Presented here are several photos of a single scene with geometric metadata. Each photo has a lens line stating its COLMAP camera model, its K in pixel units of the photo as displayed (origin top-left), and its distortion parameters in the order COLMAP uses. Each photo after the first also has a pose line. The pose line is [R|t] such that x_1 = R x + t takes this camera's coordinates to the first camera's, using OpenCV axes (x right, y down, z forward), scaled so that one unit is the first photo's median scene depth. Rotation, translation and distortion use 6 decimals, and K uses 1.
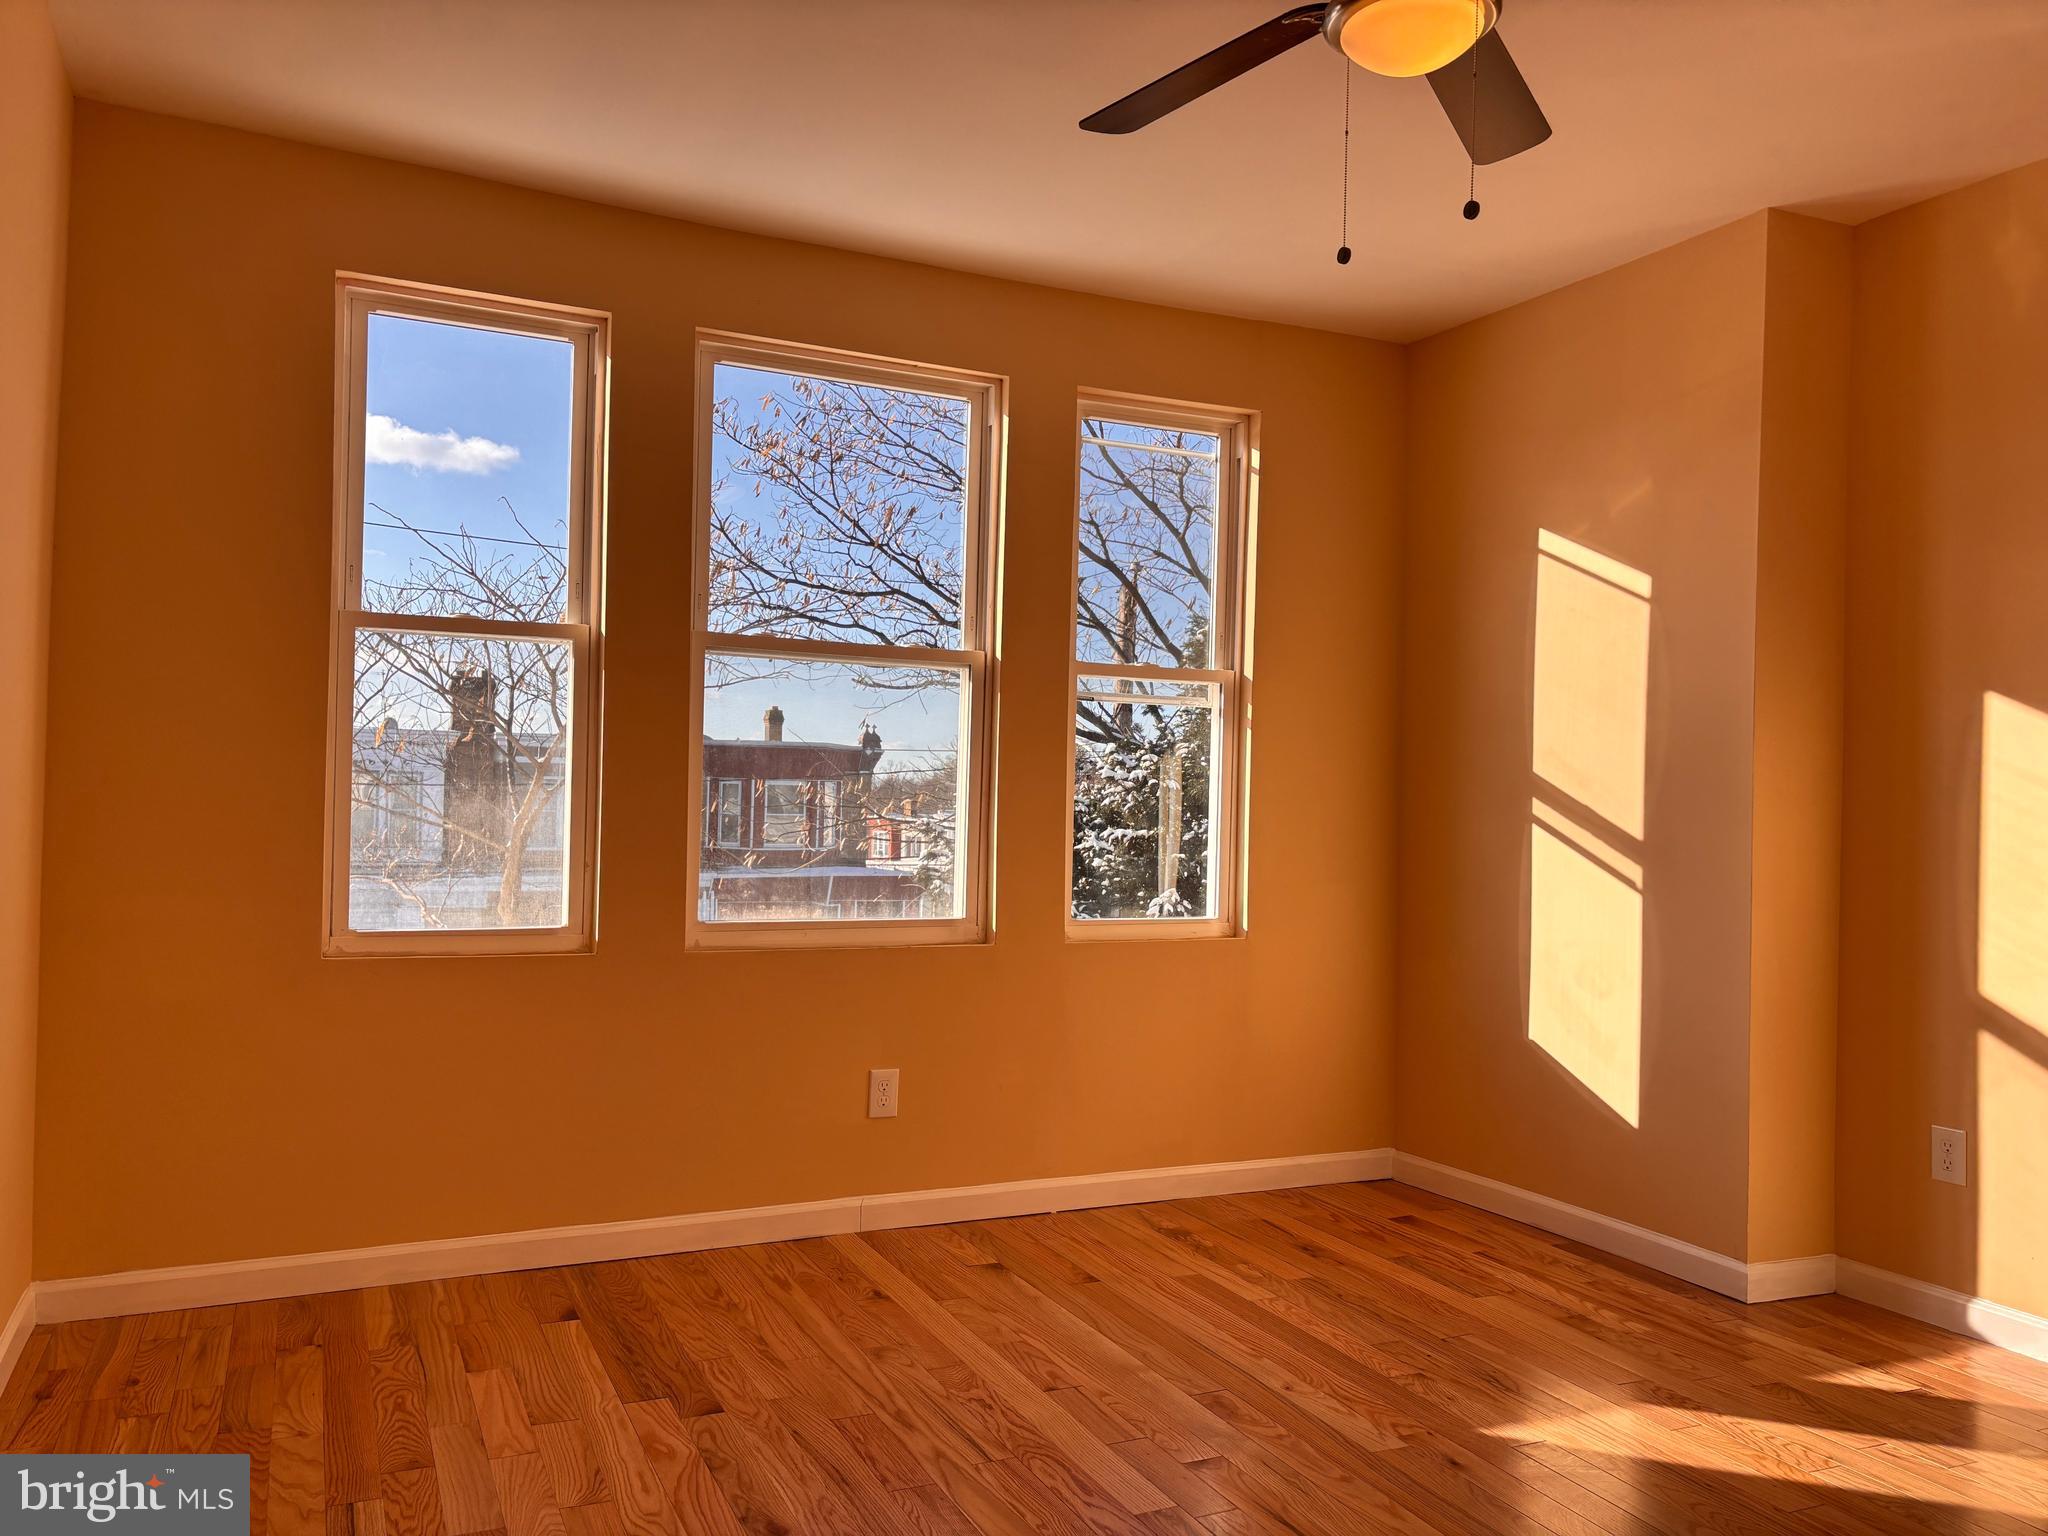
lens RADIAL K [[1540.0, 0, 1027.7], [0, 1540.0, 740.7], [0, 0, 1]] dist [0.062032, -0.066101]
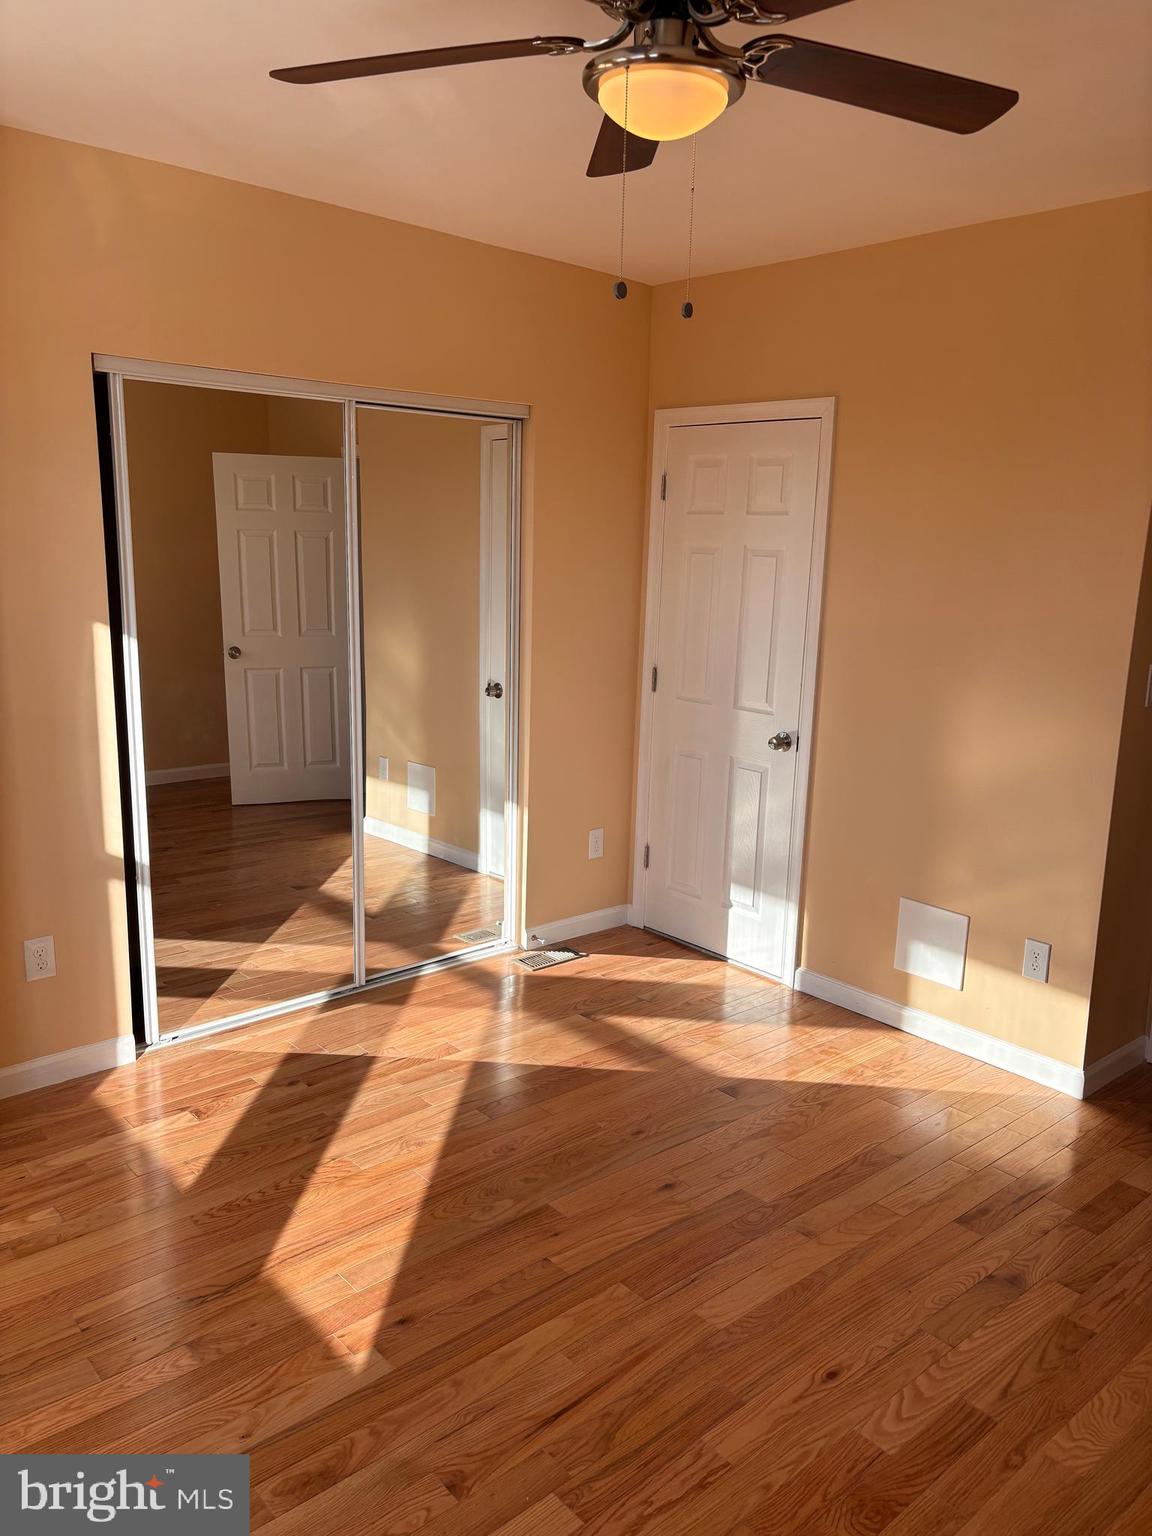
lens RADIAL K [[1155.0, 0, 577.1], [0, 1155.0, 775.1], [0, 0, 1]] dist [0.062032, -0.066101]
pose [[-0.286640, -0.224746, 0.931304, -0.381060], [-0.068526, 0.974414, 0.214058, -0.111626], [-0.955584, -0.002461, -0.294707, 0.854587]]
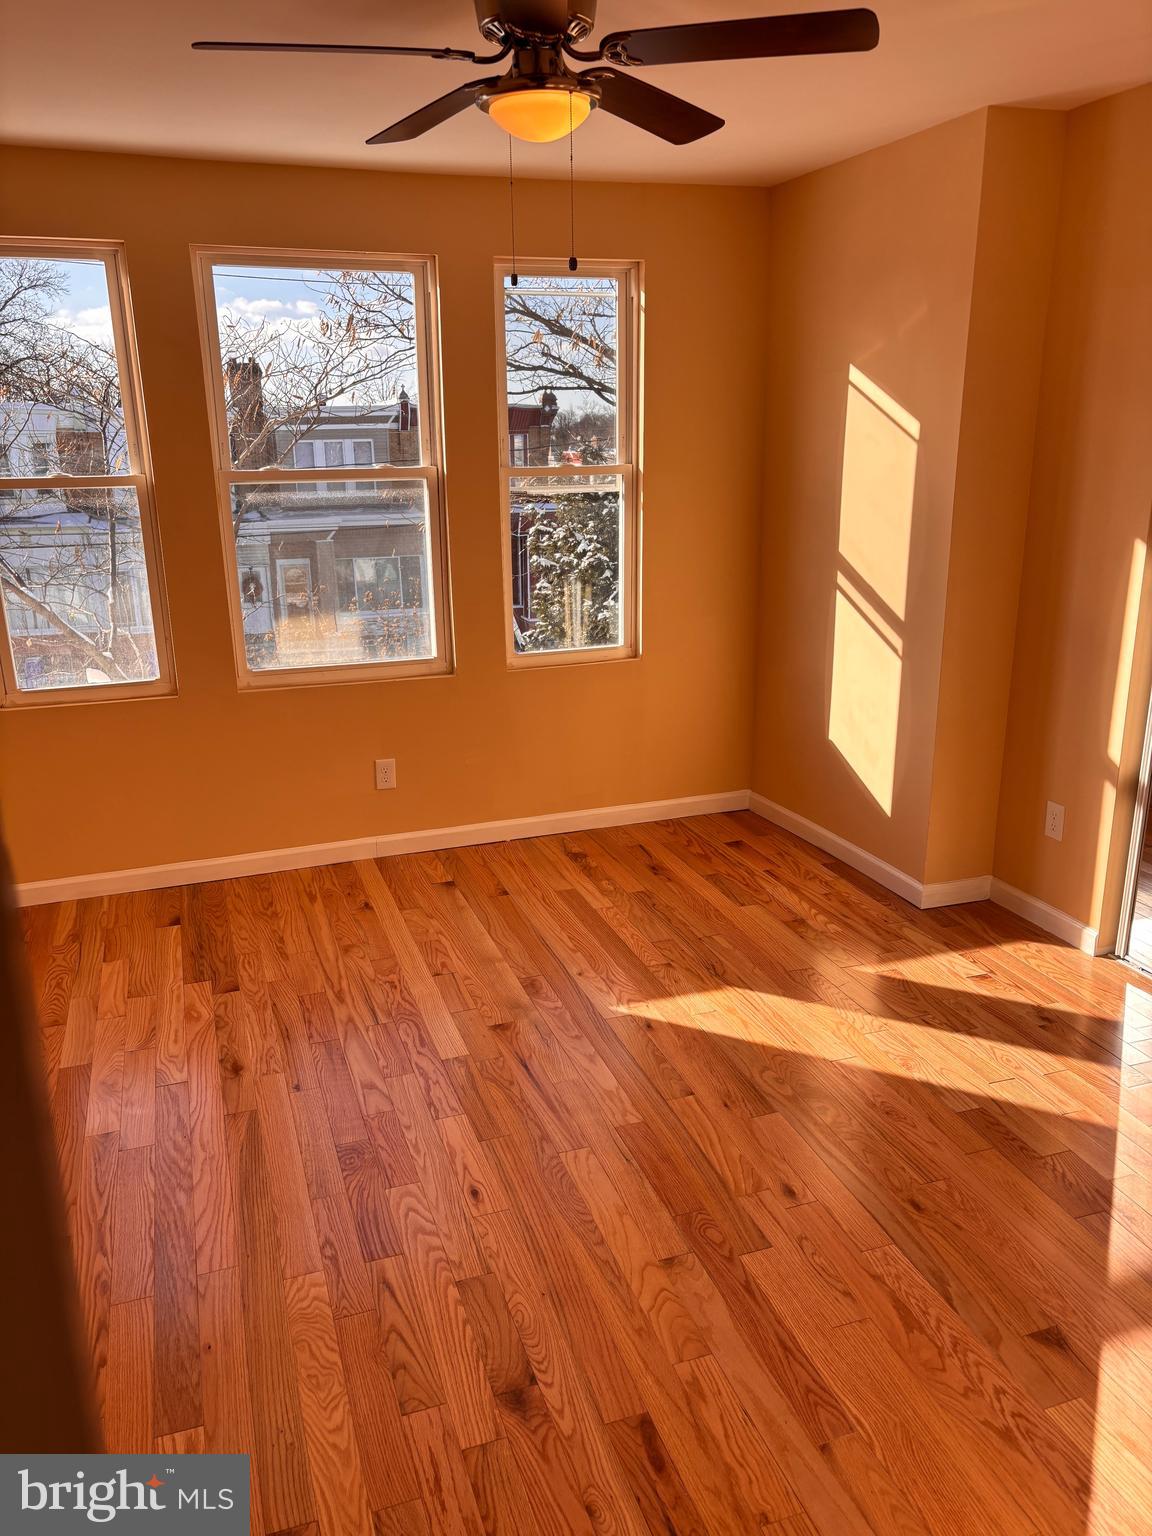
lens RADIAL K [[1155.0, 0, 568.4], [0, 1155.0, 756.8], [0, 0, 1]] dist [0.062032, -0.066101]
pose [[0.993936, -0.009404, -0.109559, 0.245584], [0.042574, 0.951539, 0.304566, -0.150677], [0.101385, -0.307384, 0.946169, -0.079330]]
